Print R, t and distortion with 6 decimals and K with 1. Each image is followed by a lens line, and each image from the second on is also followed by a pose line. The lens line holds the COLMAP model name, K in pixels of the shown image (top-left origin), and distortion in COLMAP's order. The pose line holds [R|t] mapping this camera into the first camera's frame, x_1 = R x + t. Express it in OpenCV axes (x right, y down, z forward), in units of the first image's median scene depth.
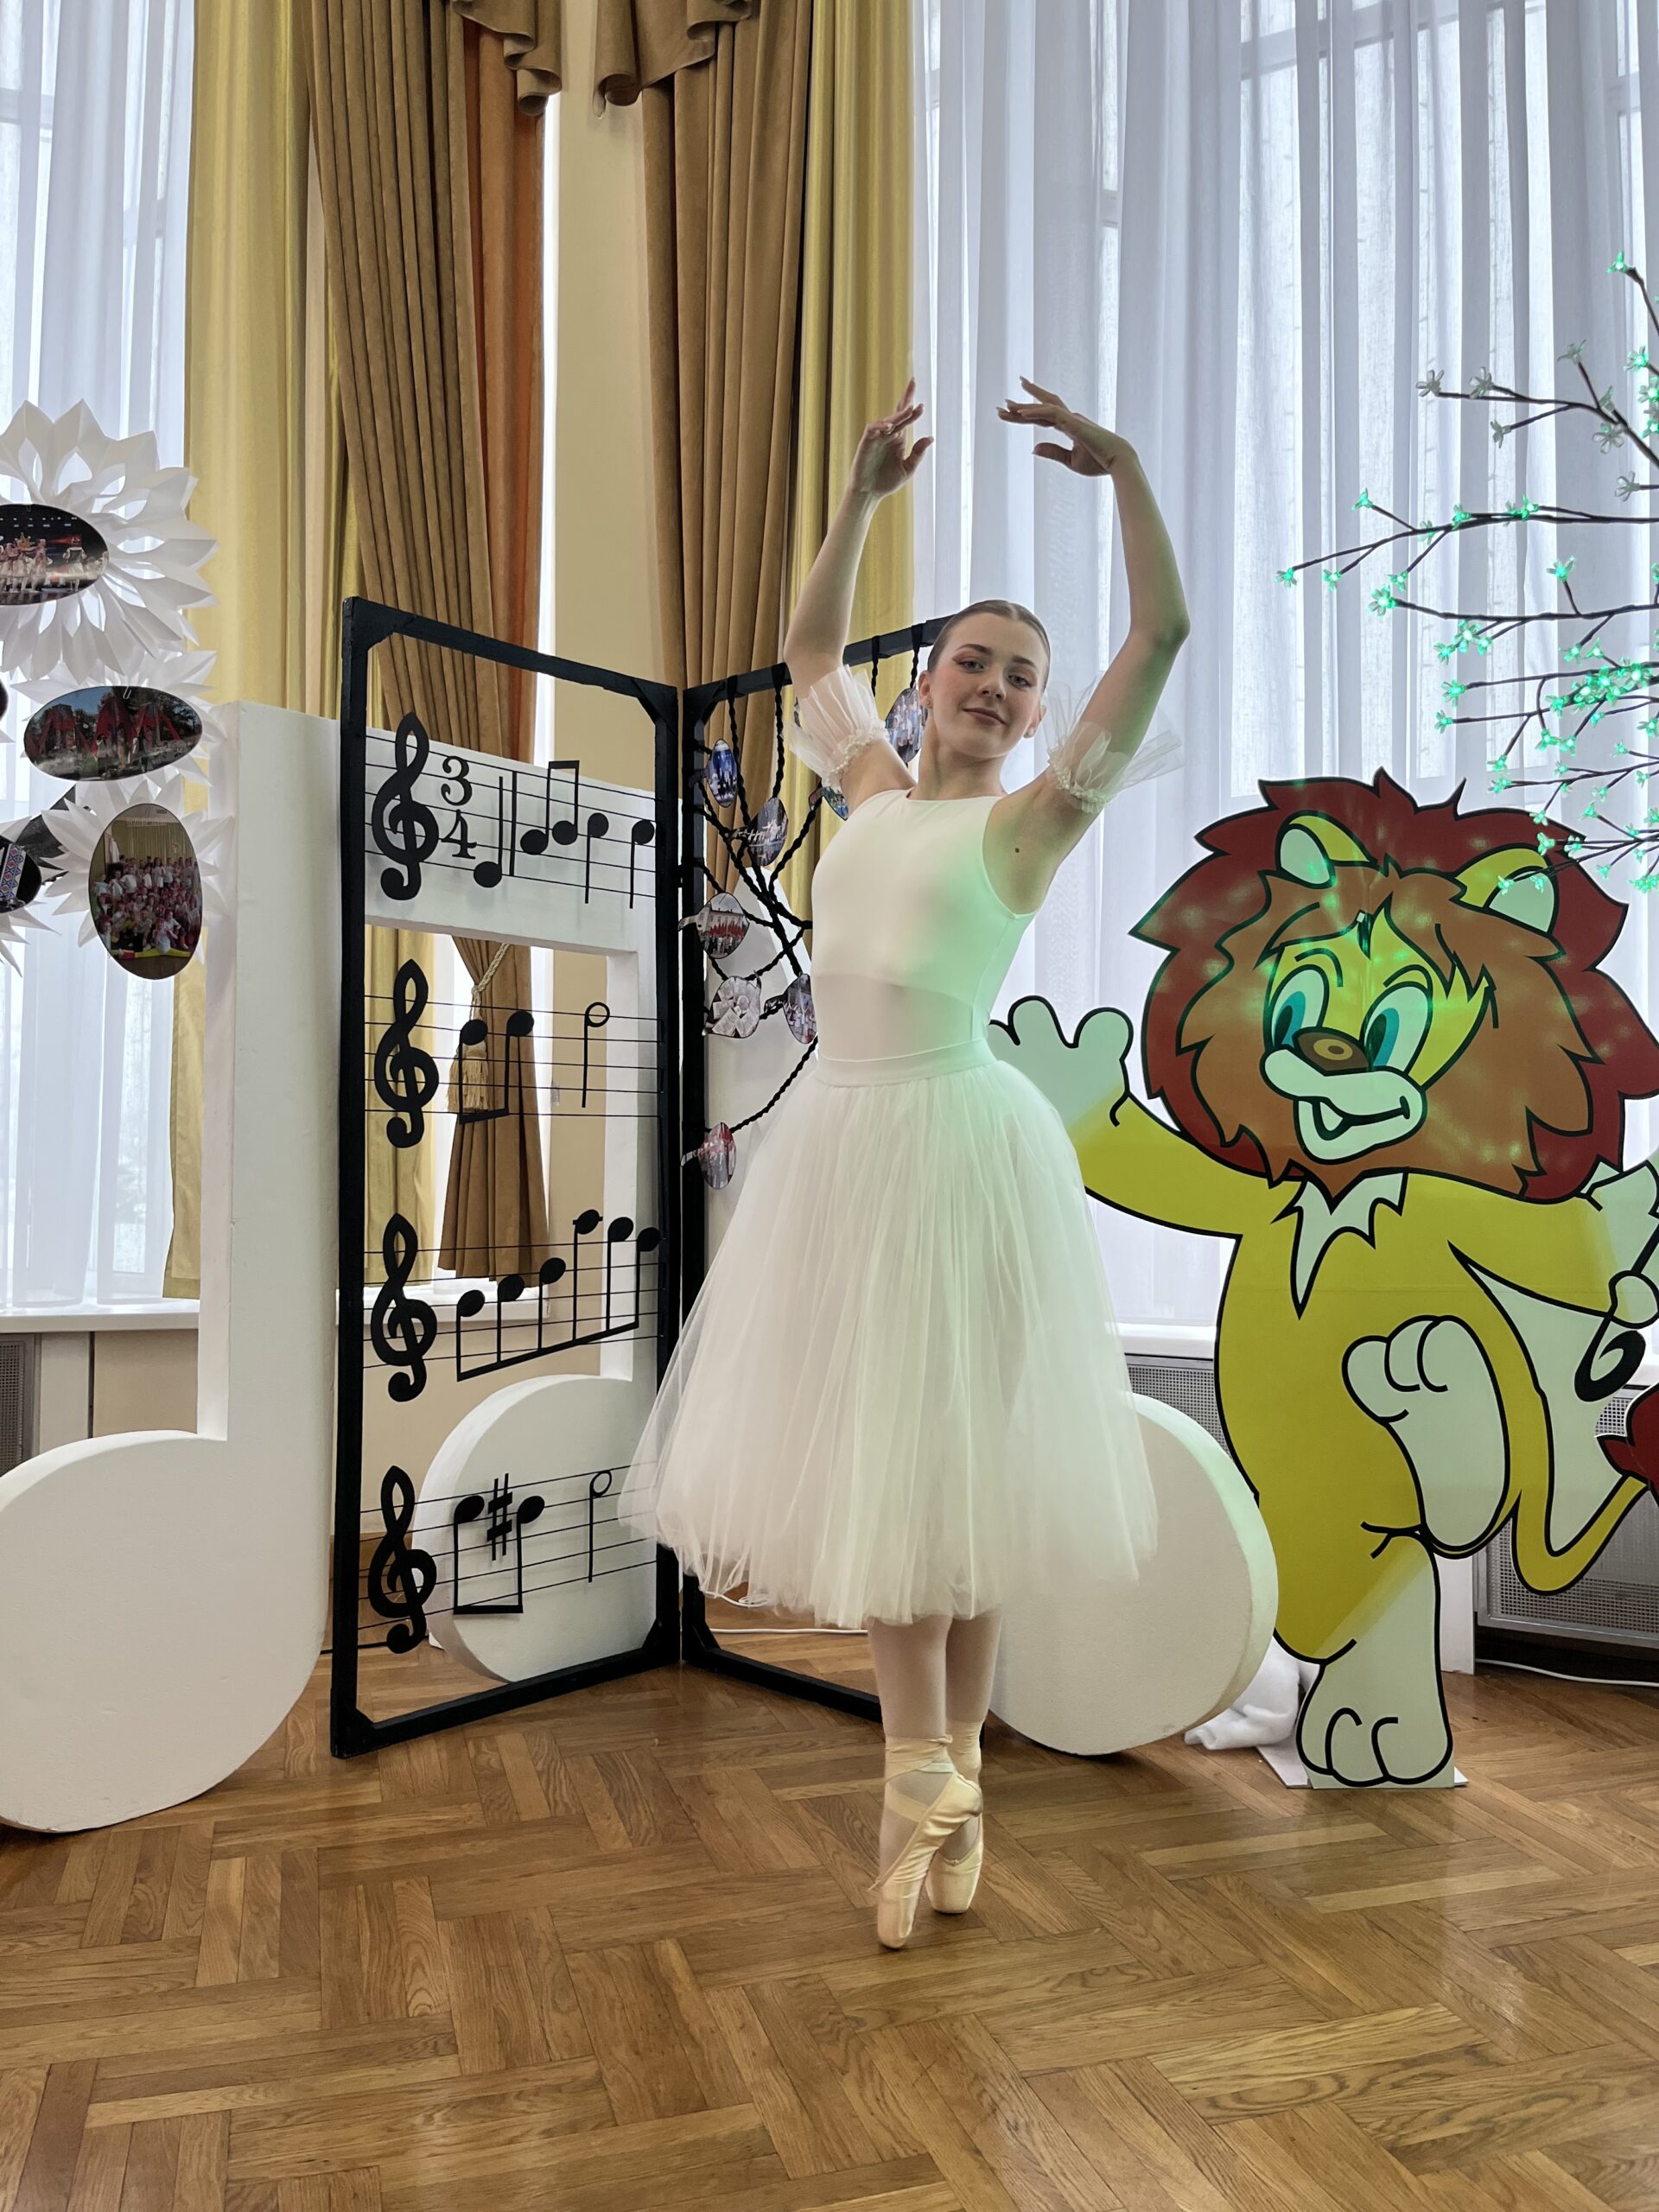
lens RADIAL K [[1649.2, 0, 829.5], [0, 1649.2, 1106.0], [0, 0, 1]] dist [0.063330, -0.101878]
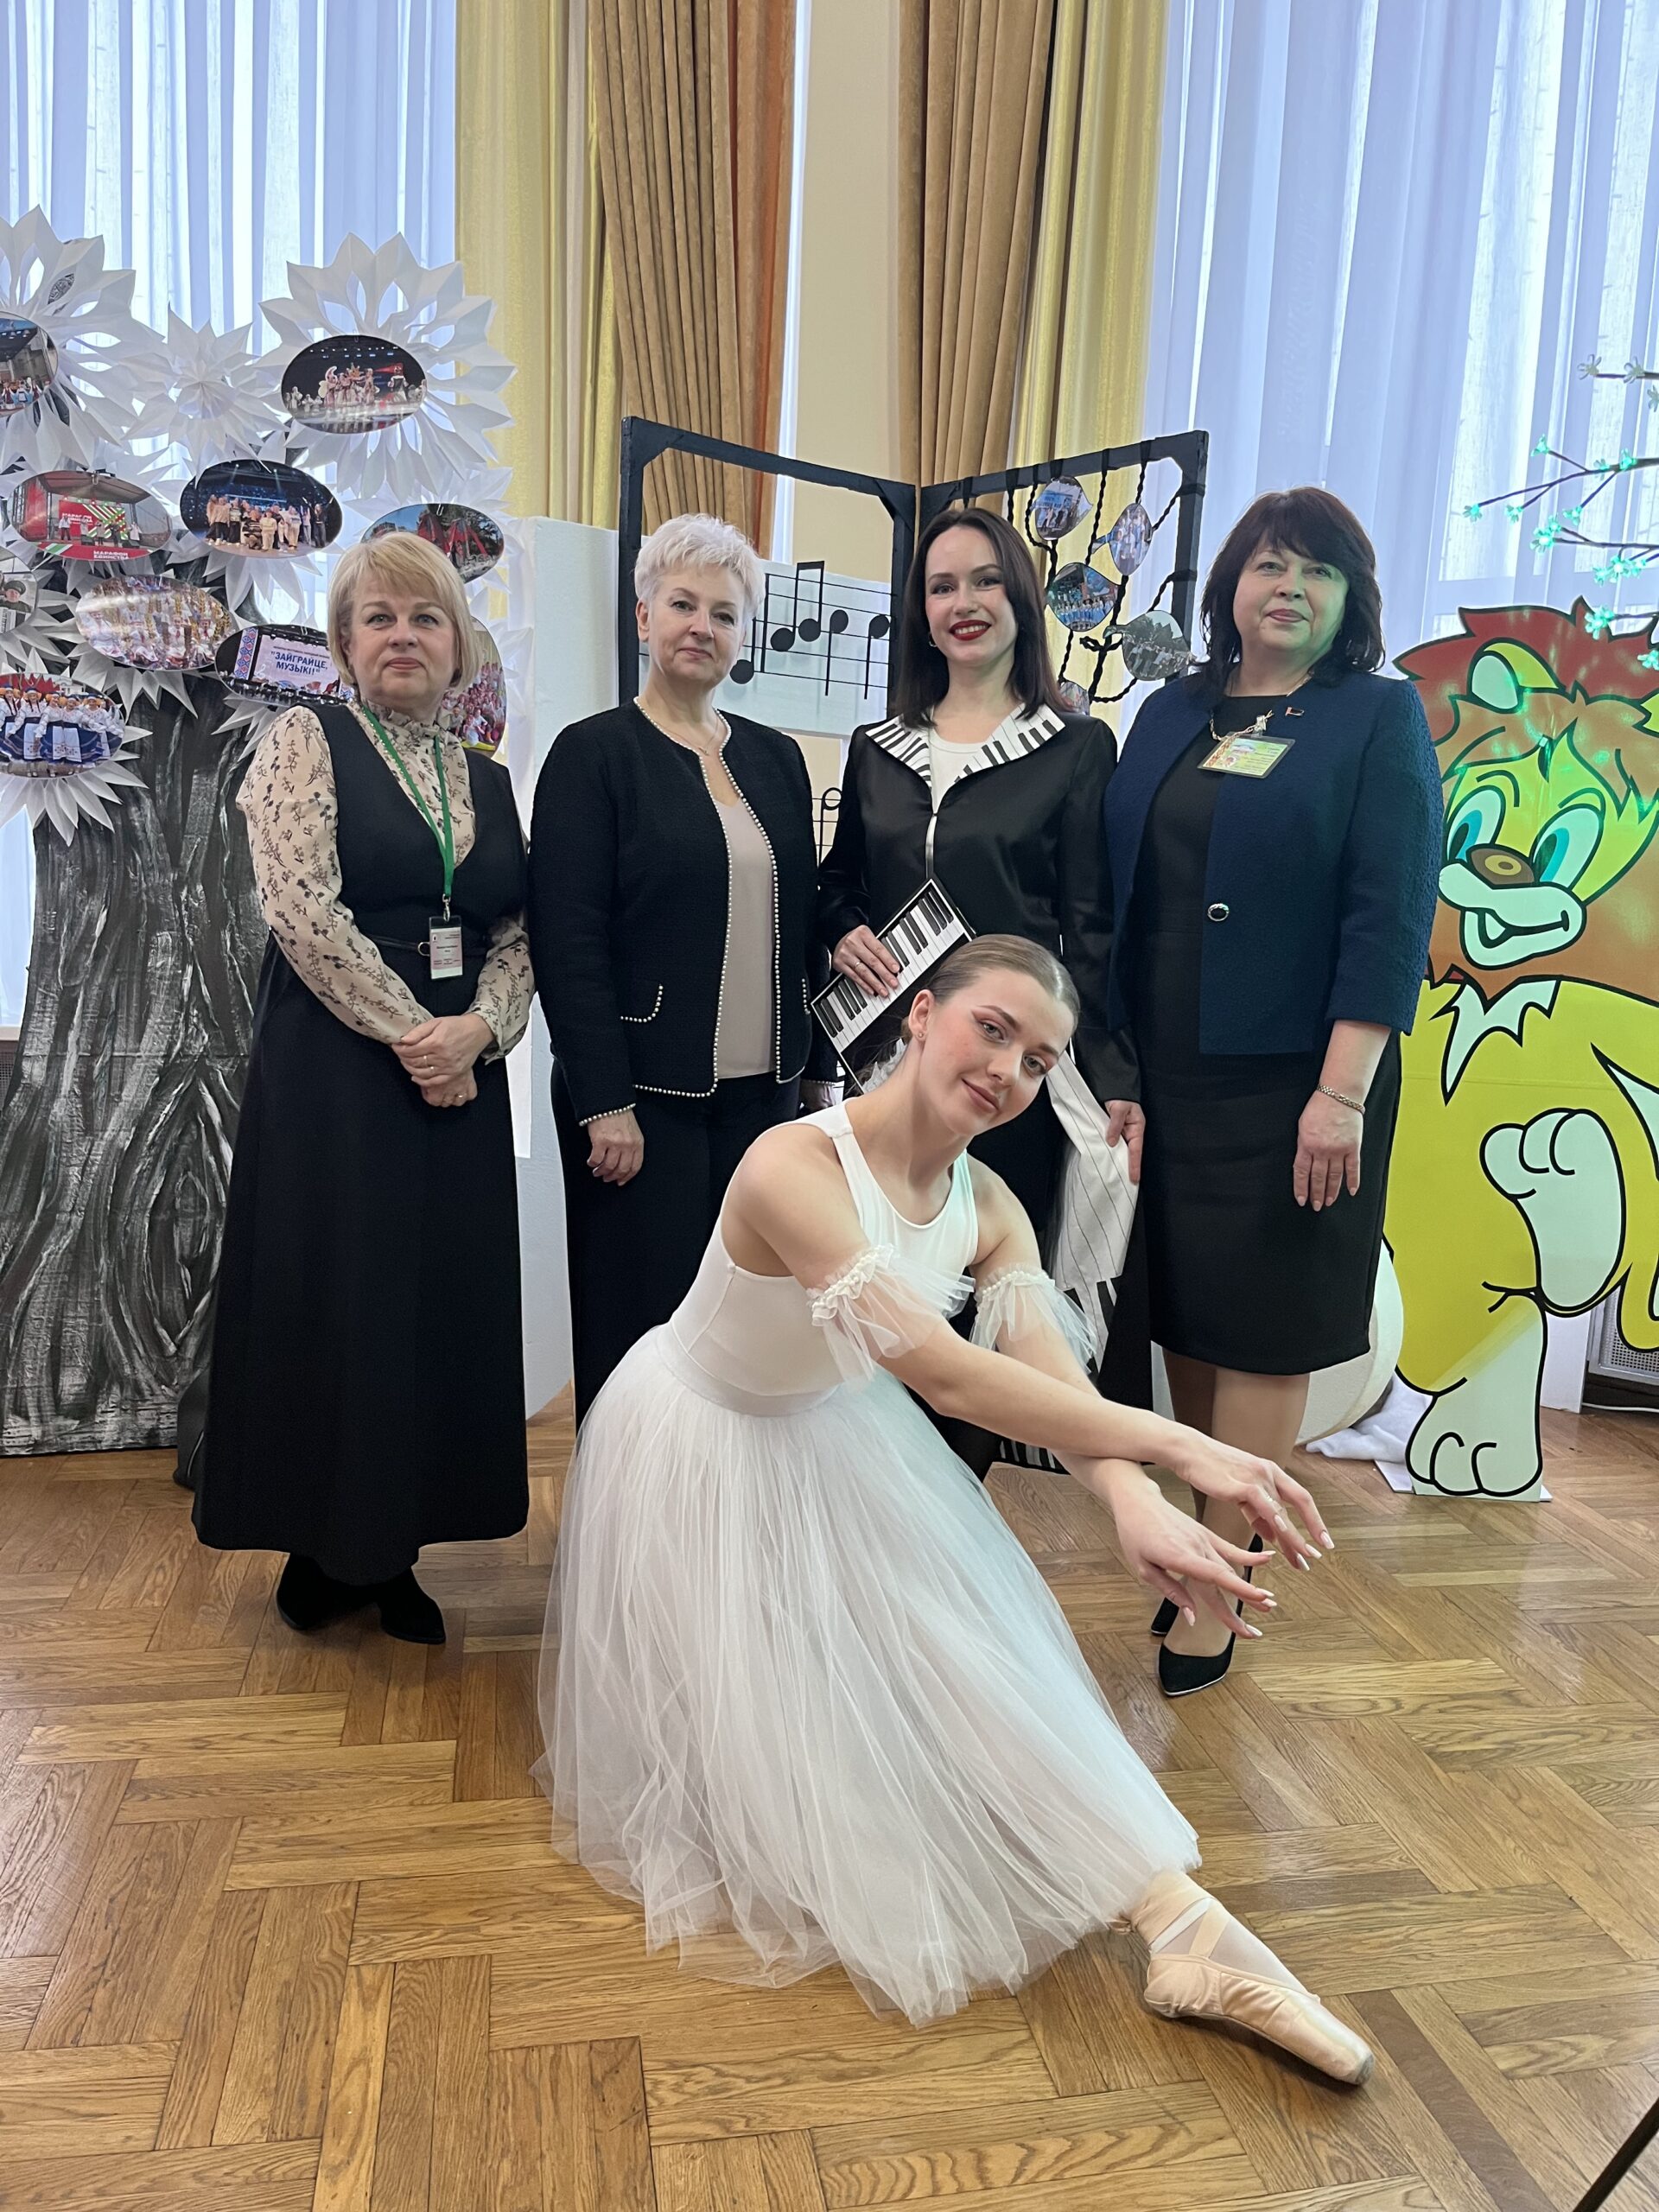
lens RADIAL K [[1649.2, 0, 829.5], [0, 1649.2, 1106.0], [0, 0, 1]] dist [0.063330, -0.101878]
pose [[0.992389, 0.052081, -0.111584, -0.008308], [-0.031745, 0.983730, 0.176827, -0.058097], [0.118977, -0.171939, 0.977896, -0.159824]]
